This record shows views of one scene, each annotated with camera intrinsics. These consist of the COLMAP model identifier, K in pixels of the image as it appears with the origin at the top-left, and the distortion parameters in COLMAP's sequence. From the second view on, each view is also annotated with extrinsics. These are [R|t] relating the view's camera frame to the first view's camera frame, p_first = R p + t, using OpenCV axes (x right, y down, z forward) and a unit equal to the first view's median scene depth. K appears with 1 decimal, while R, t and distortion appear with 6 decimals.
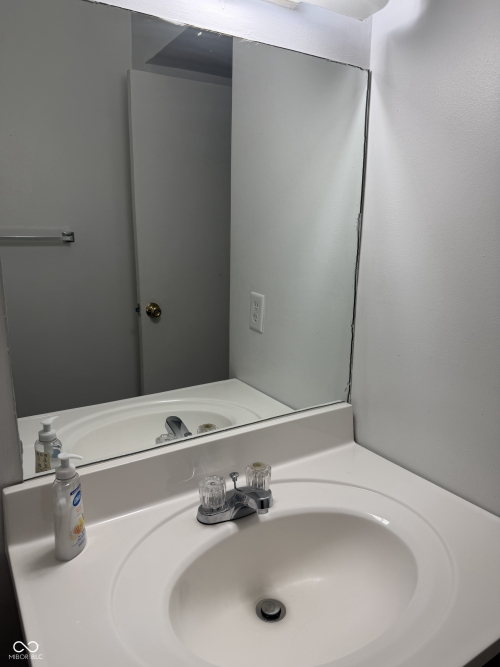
lens RADIAL K [[480.5, 0, 250.0], [0, 480.5, 333.5], [0, 0, 1]] dist [0.006848, -0.002890]
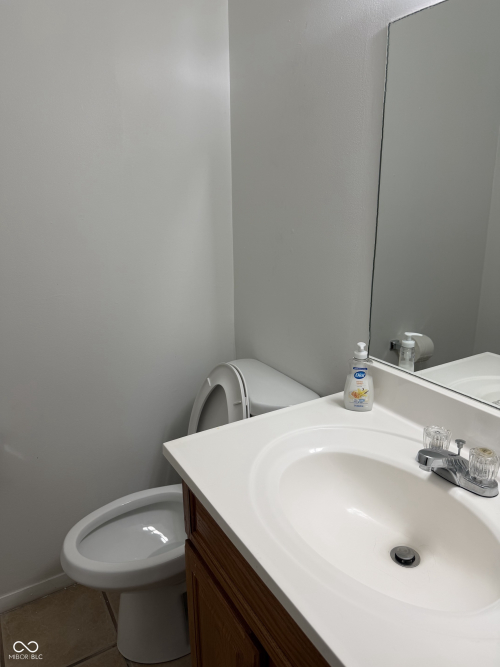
lens RADIAL K [[480.5, 0, 250.0], [0, 480.5, 333.5], [0, 0, 1]] dist [0.006848, -0.002890]
pose [[-0.027973, 0.269147, -0.962693, 0.910635], [-0.217752, 0.938301, 0.268655, -0.099504], [0.975603, 0.217144, 0.032360, 0.489786]]
